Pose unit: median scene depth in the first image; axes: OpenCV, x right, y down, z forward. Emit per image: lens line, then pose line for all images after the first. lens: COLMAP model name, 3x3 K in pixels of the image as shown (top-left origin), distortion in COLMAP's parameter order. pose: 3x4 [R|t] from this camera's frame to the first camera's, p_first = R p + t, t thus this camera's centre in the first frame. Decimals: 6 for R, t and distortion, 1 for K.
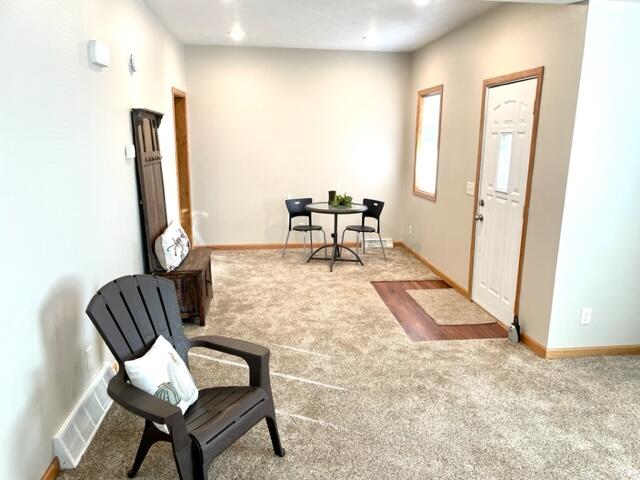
lens RADIAL K [[478.6, 0, 319.1], [0, 478.6, 241.0], [0, 0, 1]] dist [0.060716, -0.058355]
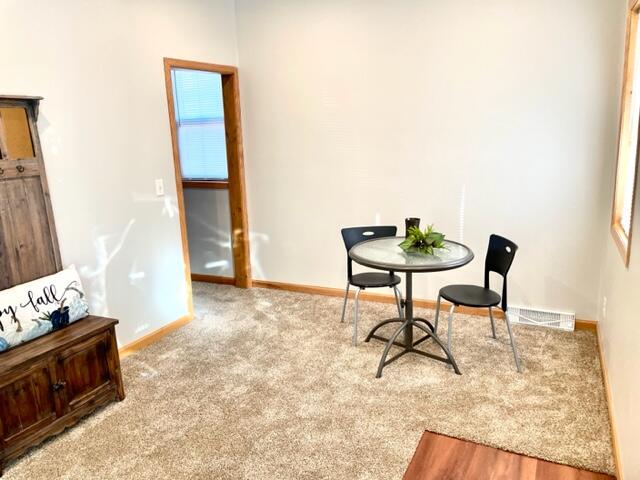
lens RADIAL K [[478.6, 0, 316.5], [0, 478.6, 225.9], [0, 0, 1]] dist [0.060716, -0.058355]
pose [[0.831724, 0.067065, -0.551123, 0.235432], [-0.070062, 0.997420, 0.015641, -0.098489], [0.550750, 0.025604, 0.834277, 0.497966]]
